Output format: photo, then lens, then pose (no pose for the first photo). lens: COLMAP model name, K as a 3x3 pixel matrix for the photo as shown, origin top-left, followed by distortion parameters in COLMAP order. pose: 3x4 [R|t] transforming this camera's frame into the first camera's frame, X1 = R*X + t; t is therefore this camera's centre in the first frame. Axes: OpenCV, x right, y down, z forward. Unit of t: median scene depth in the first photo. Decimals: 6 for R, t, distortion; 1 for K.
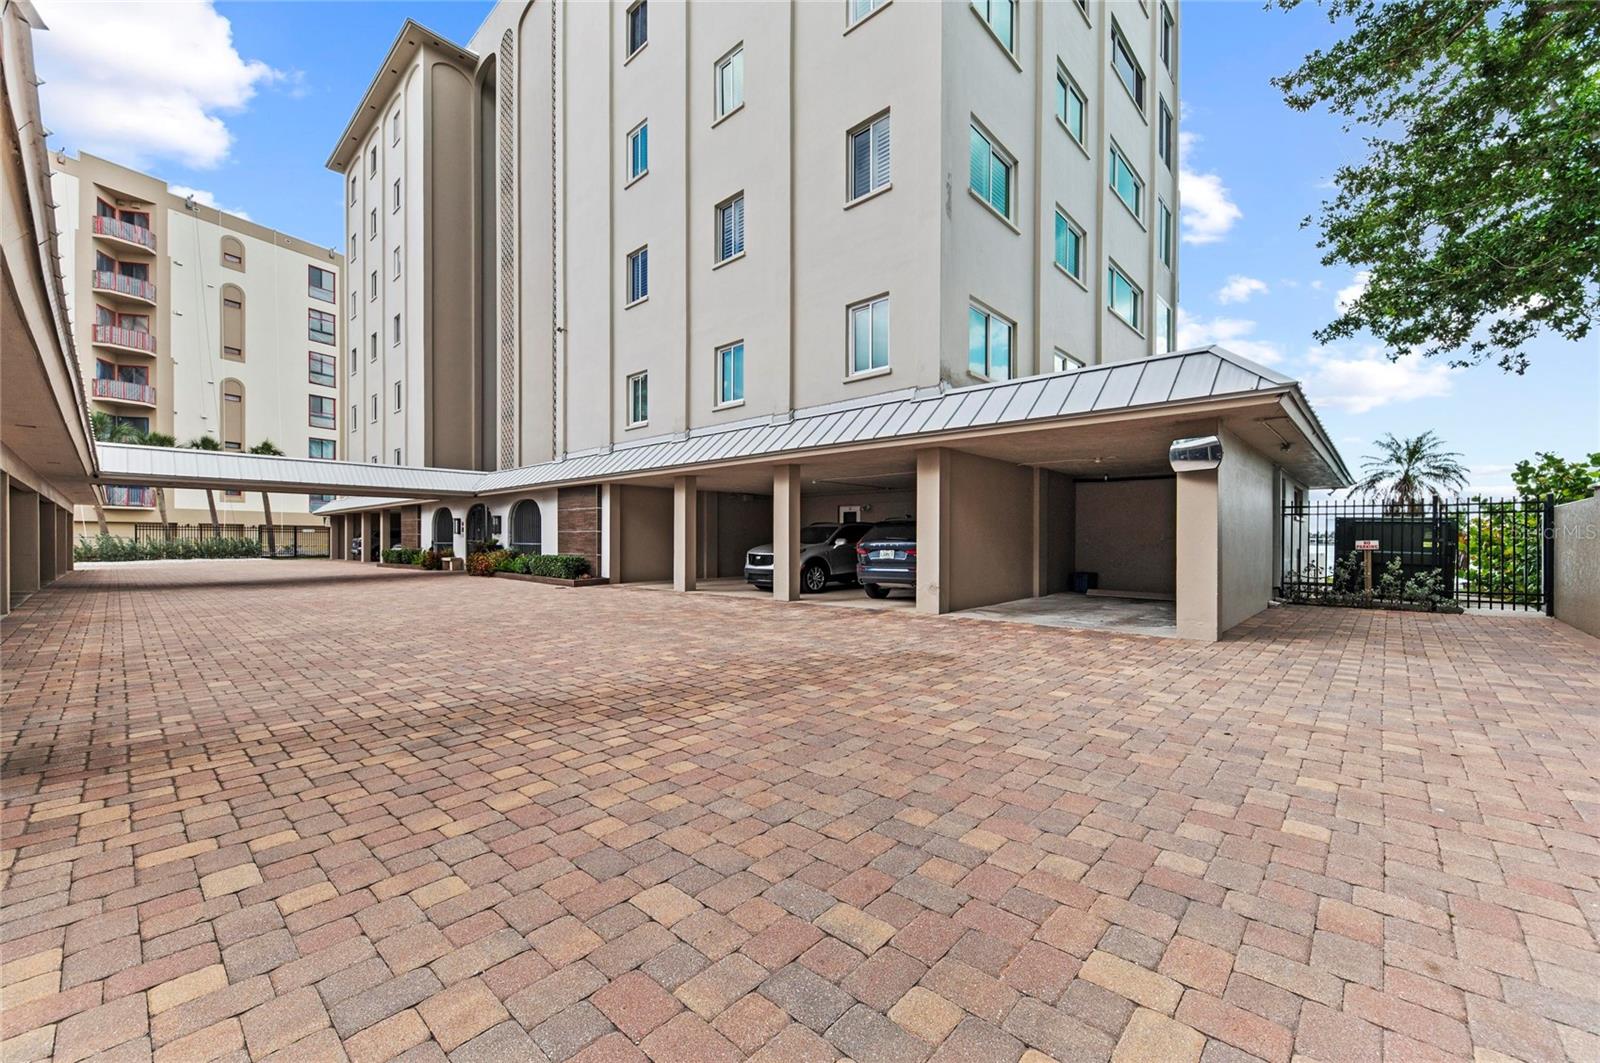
lens RADIAL K [[628.0, 0, 808.0], [0, 628.0, 542.8], [0, 0, 1]] dist [0.000702, 0.000057]
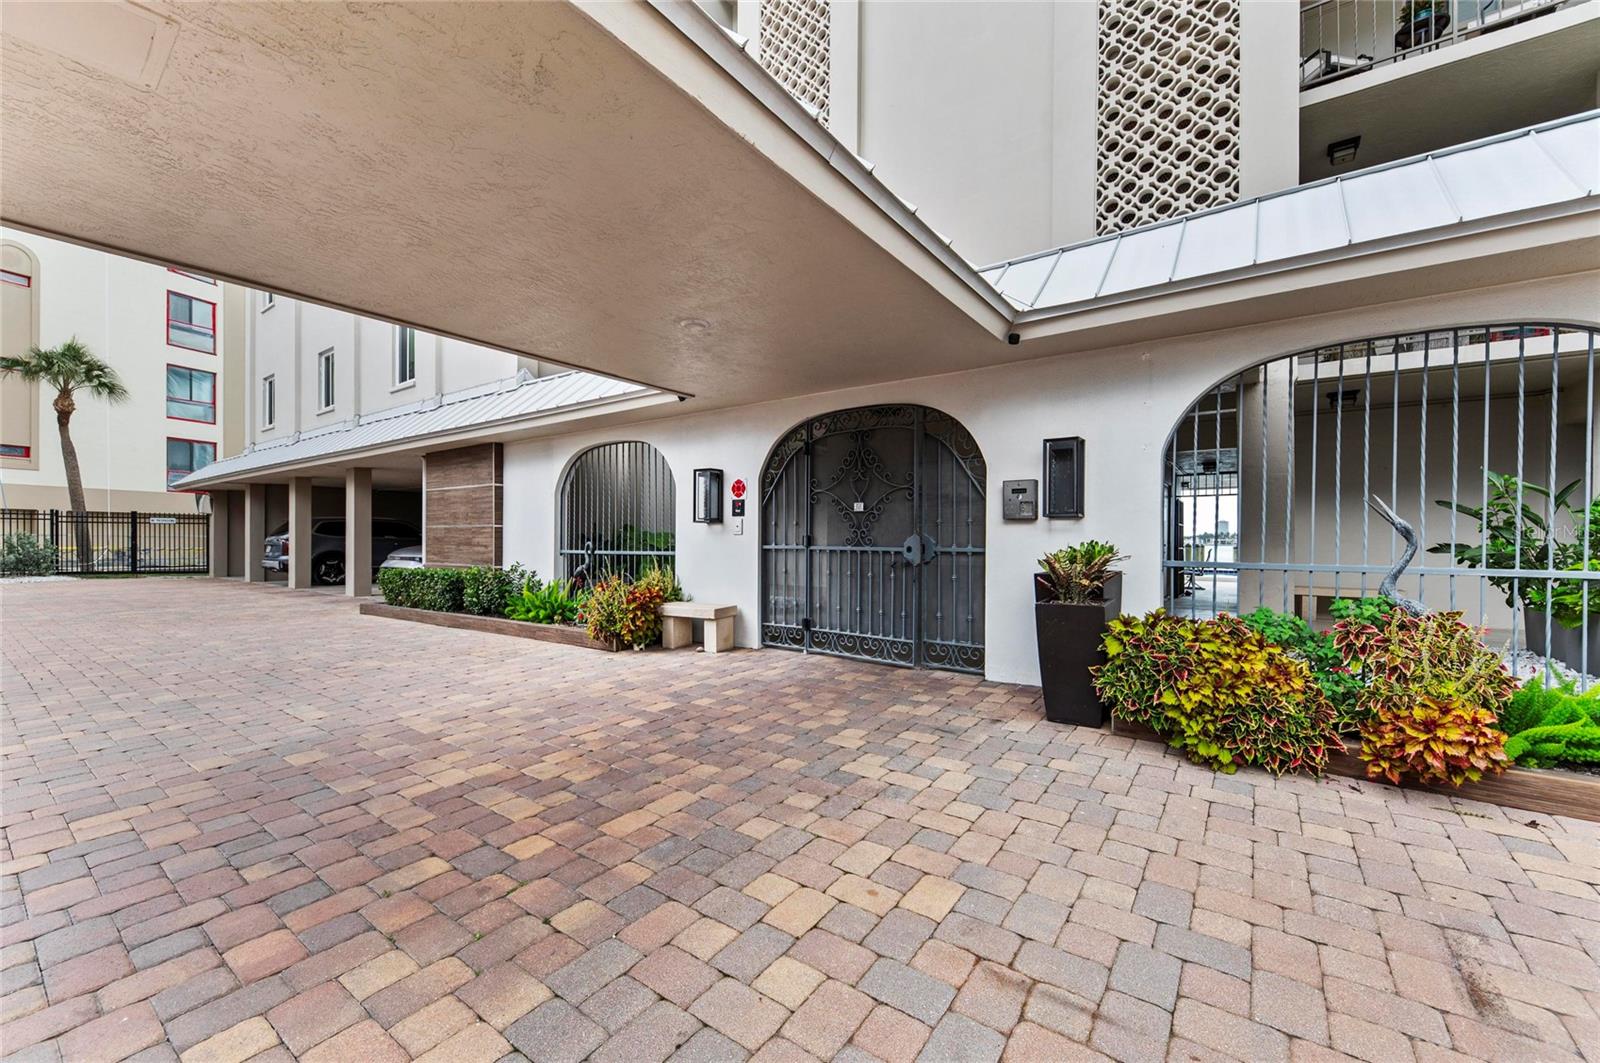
lens RADIAL K [[628.0, 0, 808.0], [0, 628.0, 542.8], [0, 0, 1]] dist [0.000702, 0.000057]
pose [[0.992660, 0.002331, 0.120918, -0.337417], [-0.002356, 0.999997, 0.000072, -0.002642], [-0.120918, -0.000356, 0.992662, 0.431087]]
